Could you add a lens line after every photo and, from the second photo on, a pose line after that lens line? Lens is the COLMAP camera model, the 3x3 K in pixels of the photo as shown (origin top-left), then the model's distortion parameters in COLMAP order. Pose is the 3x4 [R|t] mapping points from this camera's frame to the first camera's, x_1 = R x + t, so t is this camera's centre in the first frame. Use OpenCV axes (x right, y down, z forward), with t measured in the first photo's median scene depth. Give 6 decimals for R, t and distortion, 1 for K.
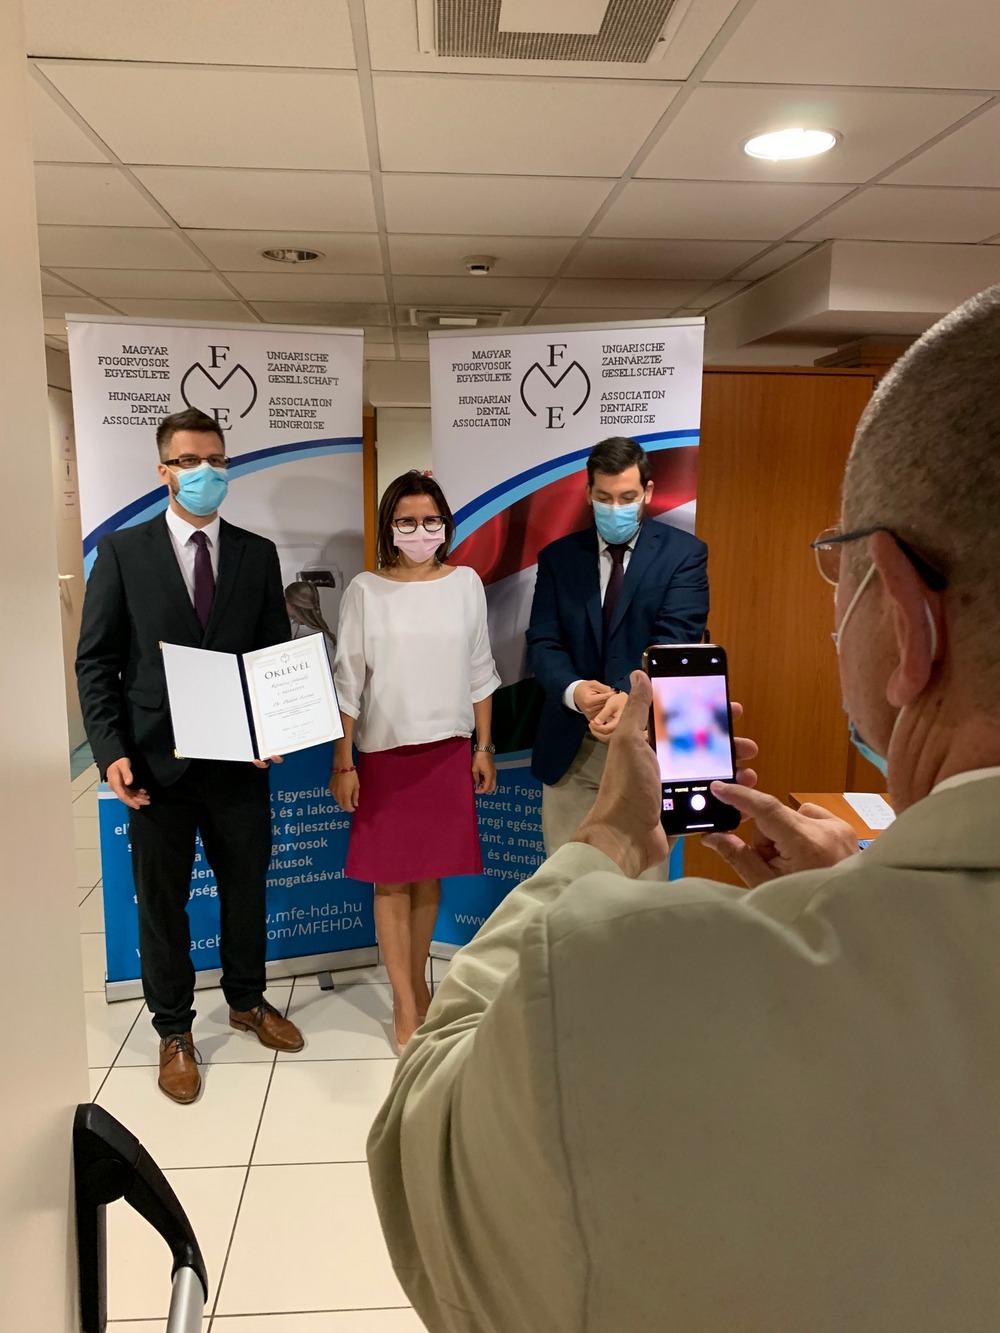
lens RADIAL K [[1023.0, 0, 493.4], [0, 1023.0, 673.0], [0, 0, 1]] dist [0.013237, -0.019472]
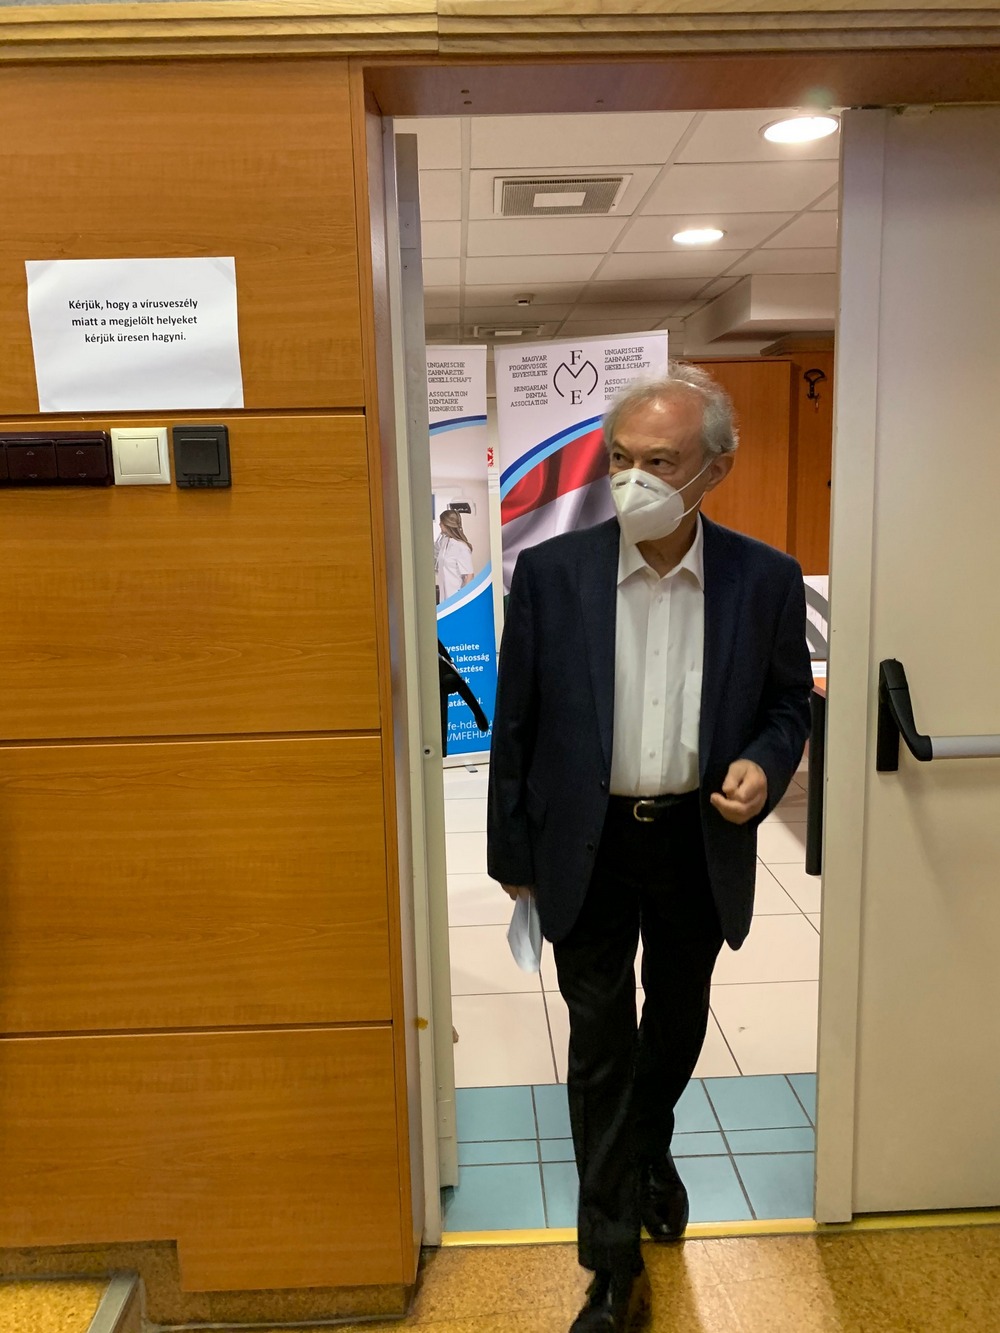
lens RADIAL K [[1023.0, 0, 505.3], [0, 1023.0, 663.1], [0, 0, 1]] dist [0.013237, -0.019472]
pose [[0.998716, -0.034825, -0.036786, -0.004541], [0.034757, 0.999393, -0.002489, 0.156891], [0.036850, 0.001208, 0.999320, -0.568296]]
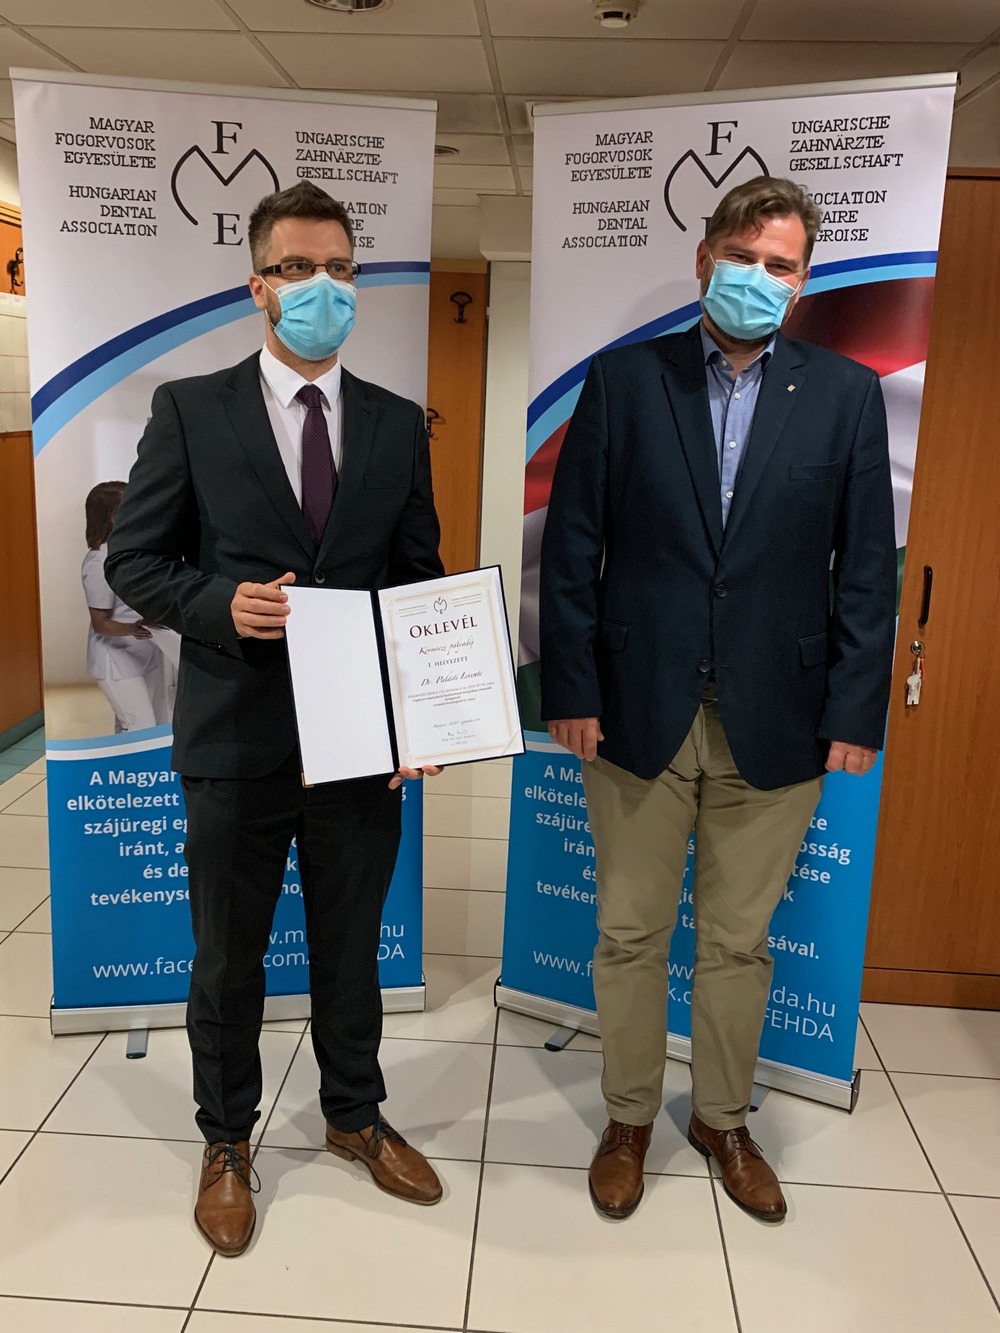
lens RADIAL K [[1202.1, 0, 500.2], [0, 1202.1, 672.1], [0, 0, 1]] dist [-0.010029, 0.010609]
pose [[0.990782, 0.054245, -0.124130, 0.035017], [-0.048762, 0.997714, 0.046790, 0.005289], [0.126384, -0.040306, 0.991162, 0.197551]]
